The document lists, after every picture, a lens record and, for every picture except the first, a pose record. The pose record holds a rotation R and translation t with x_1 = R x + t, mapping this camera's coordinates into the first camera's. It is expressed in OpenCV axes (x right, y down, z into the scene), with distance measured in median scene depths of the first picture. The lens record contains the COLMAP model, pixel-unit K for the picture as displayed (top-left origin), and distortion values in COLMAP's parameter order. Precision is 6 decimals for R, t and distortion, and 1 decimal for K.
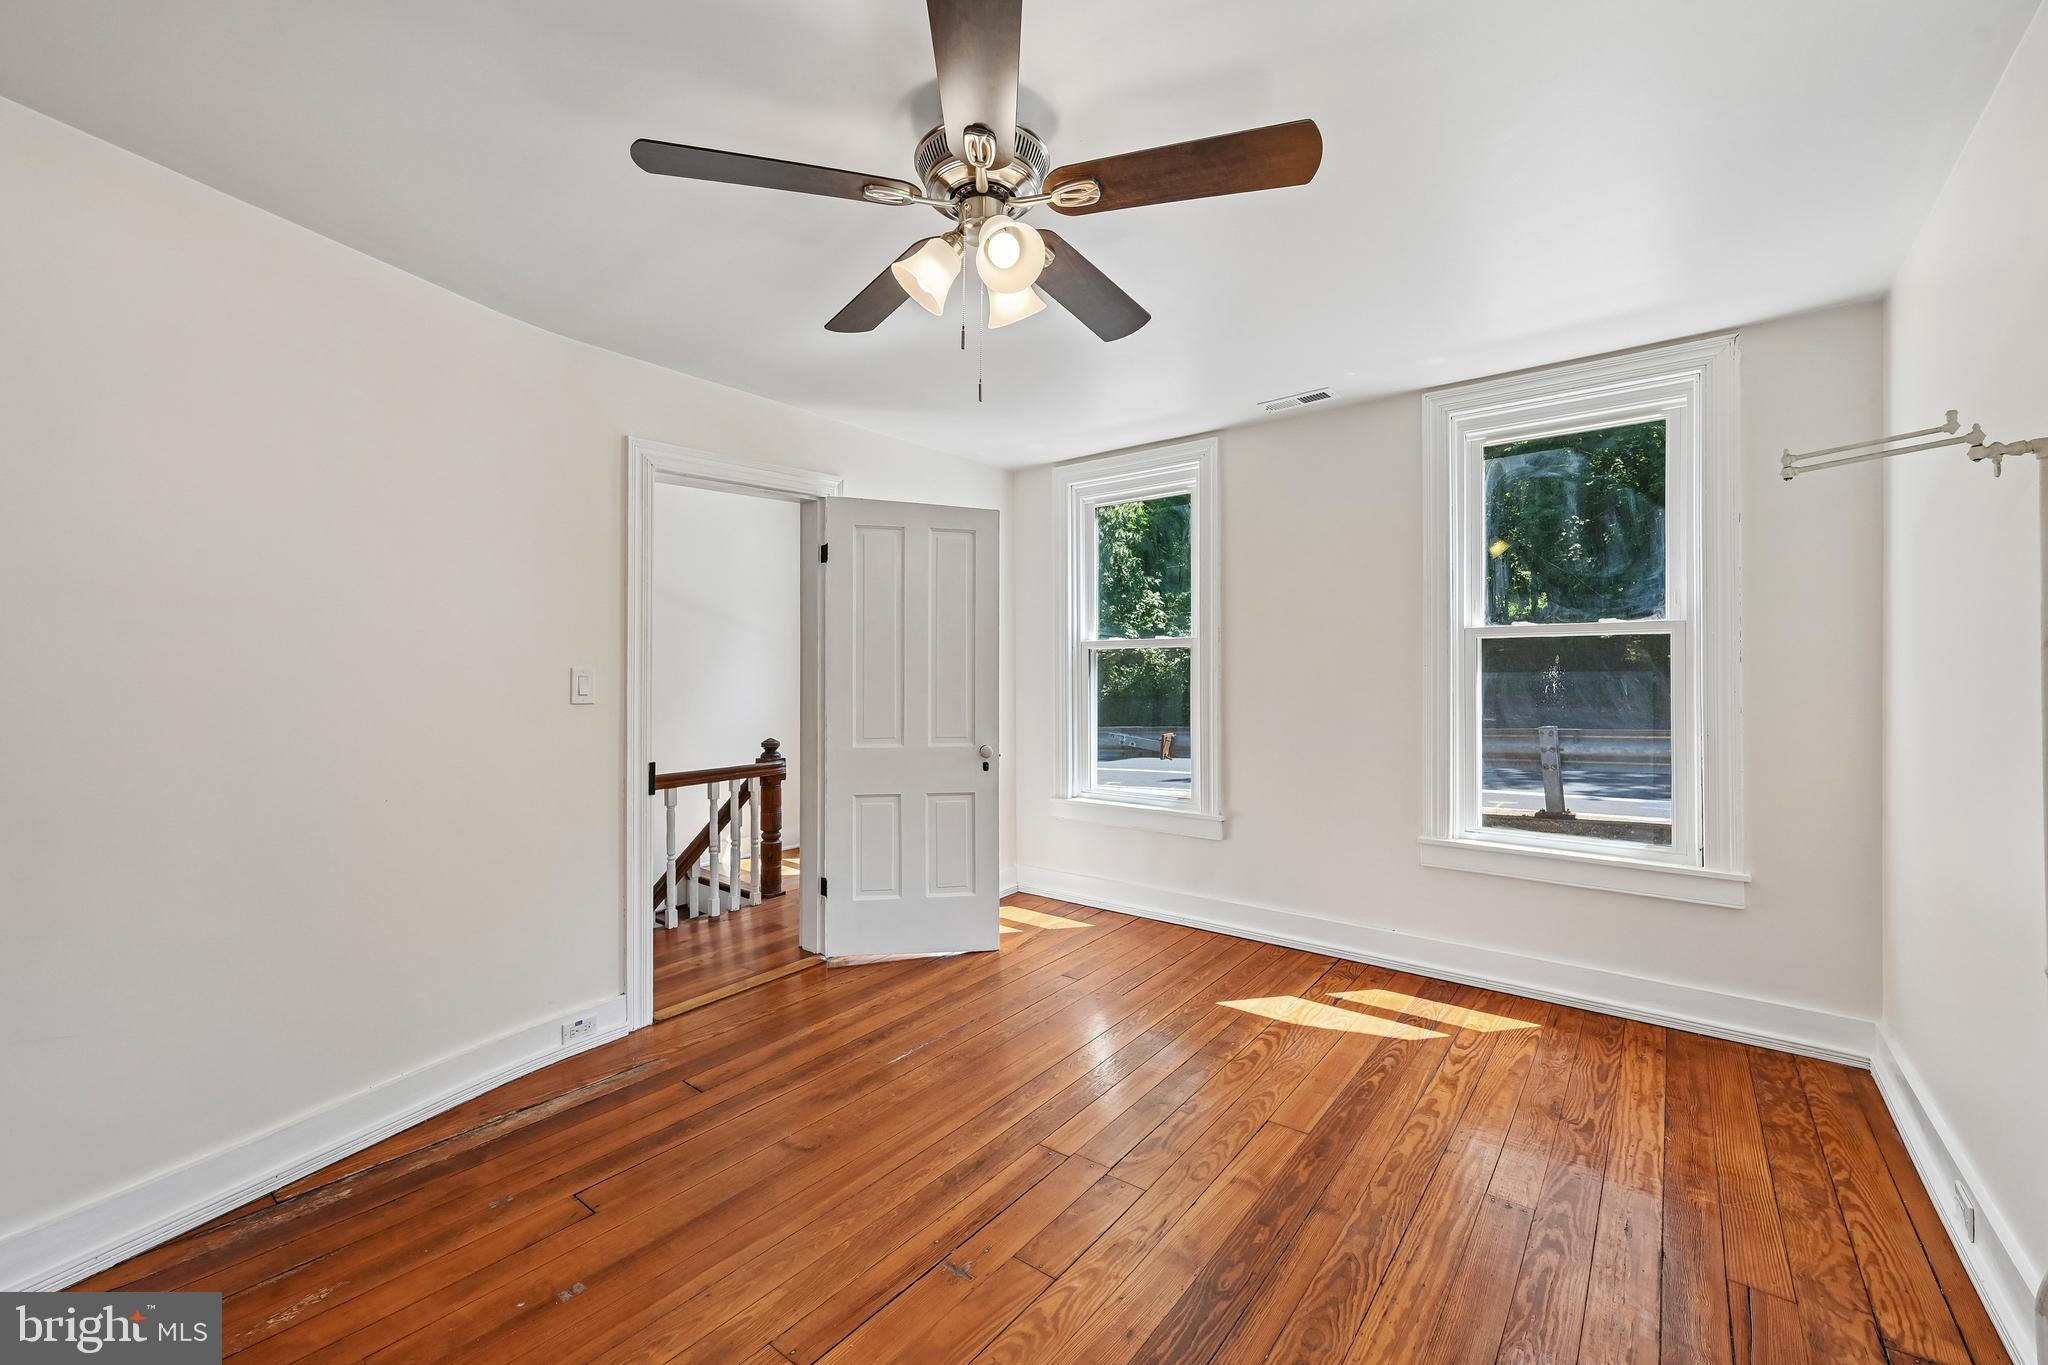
lens RADIAL K [[821.1, 0, 1043.9], [0, 821.1, 673.7], [0, 0, 1]] dist [0.003348, -0.000172]
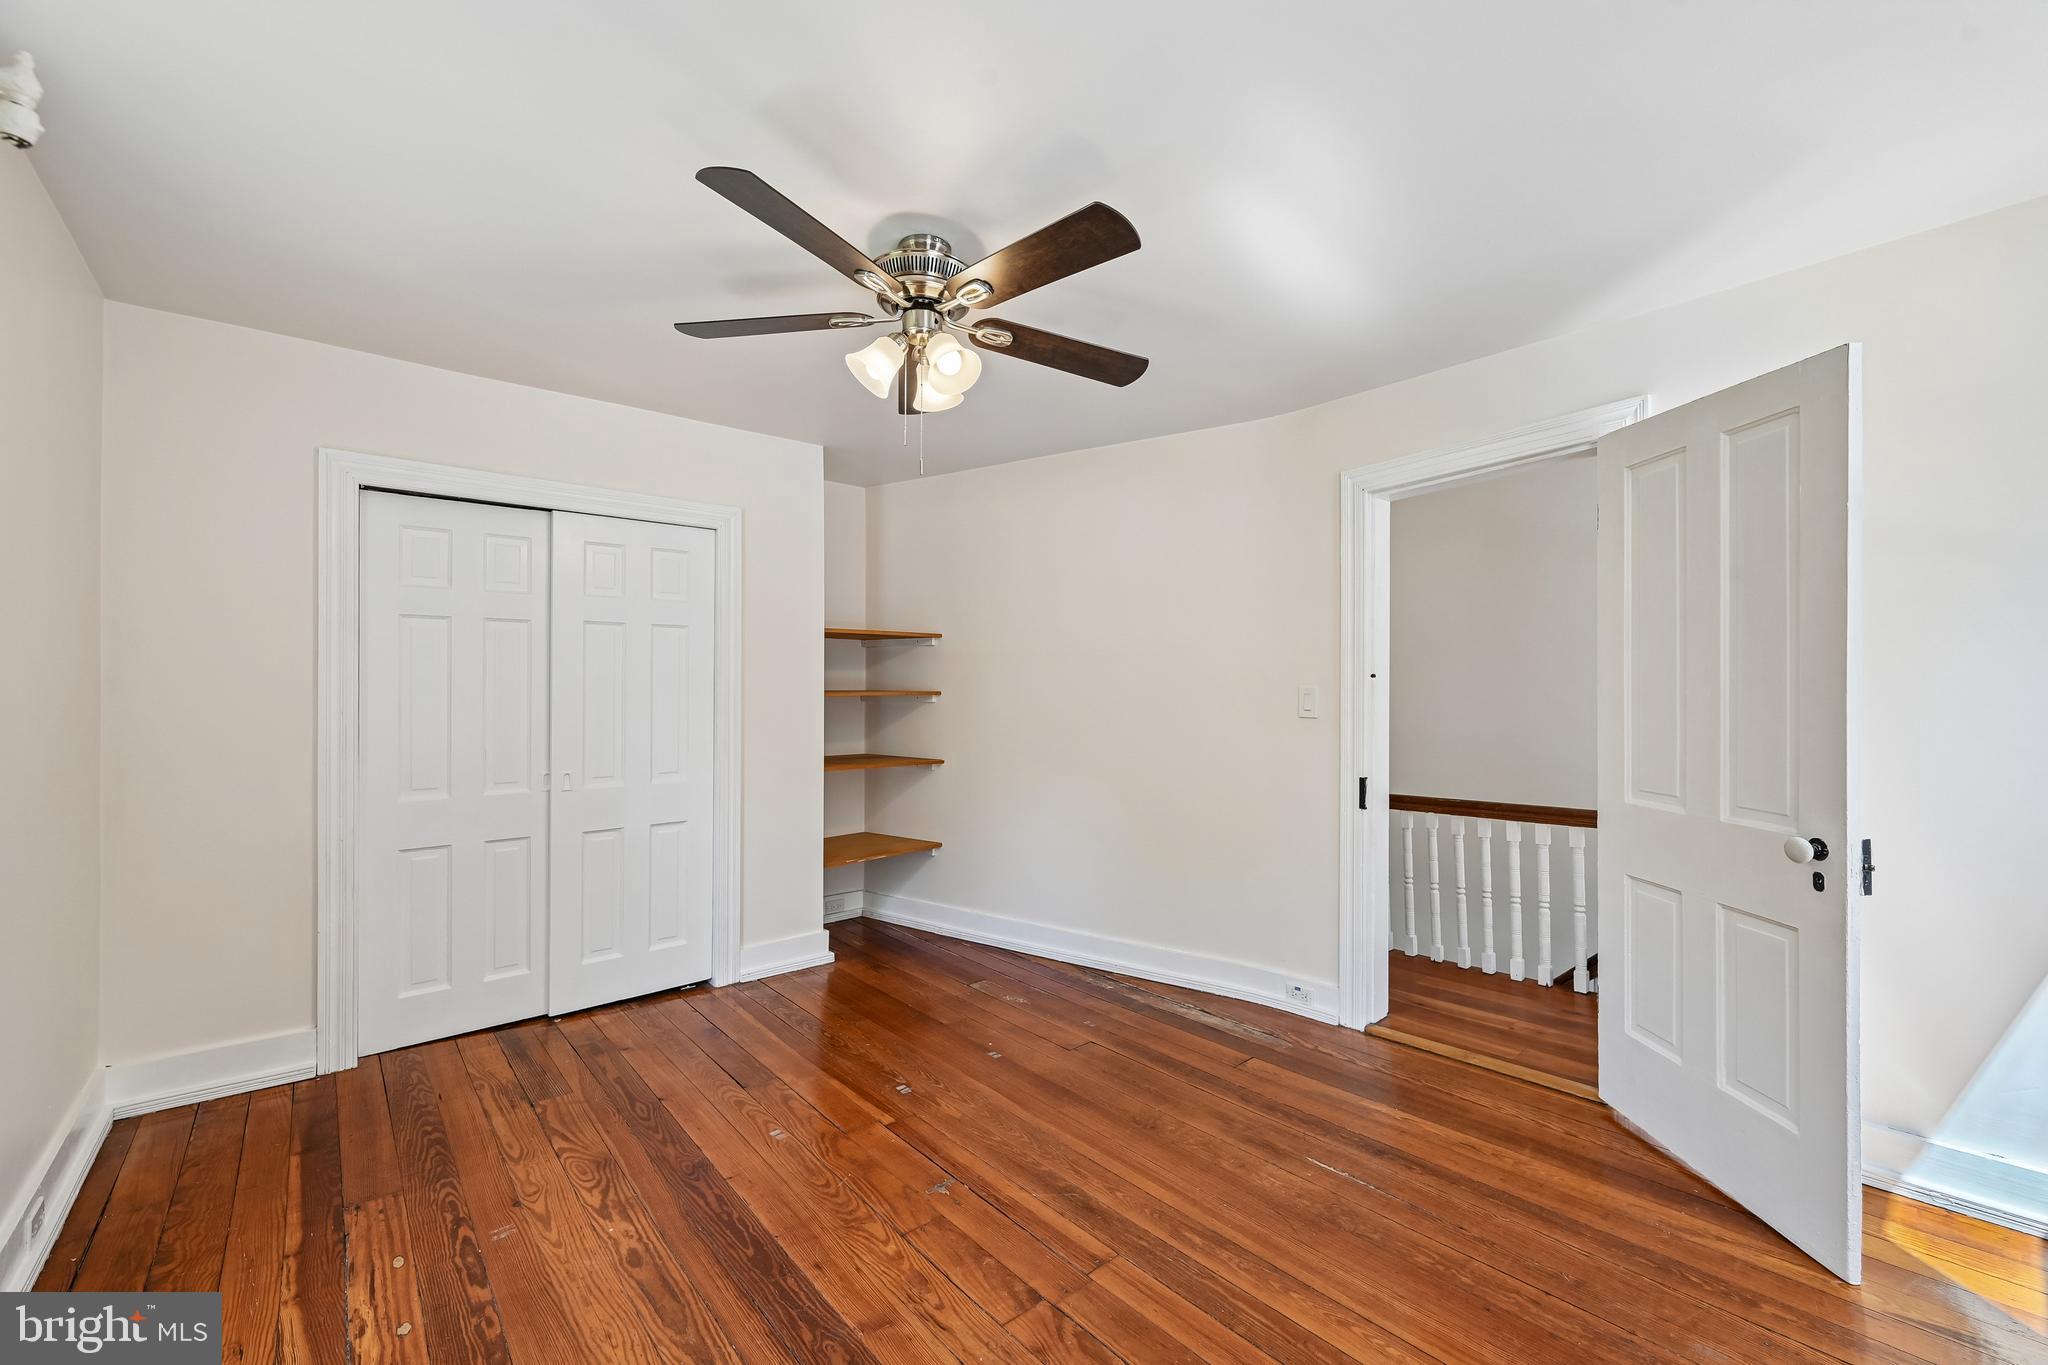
lens RADIAL K [[821.1, 0, 1024.5], [0, 821.1, 683.1], [0, 0, 1]] dist [0.003348, -0.000172]
pose [[-0.201487, -0.007637, -0.979461, 0.783639], [0.010705, 0.999893, -0.009998, -0.007023], [0.979433, -0.012500, -0.201383, 1.004209]]
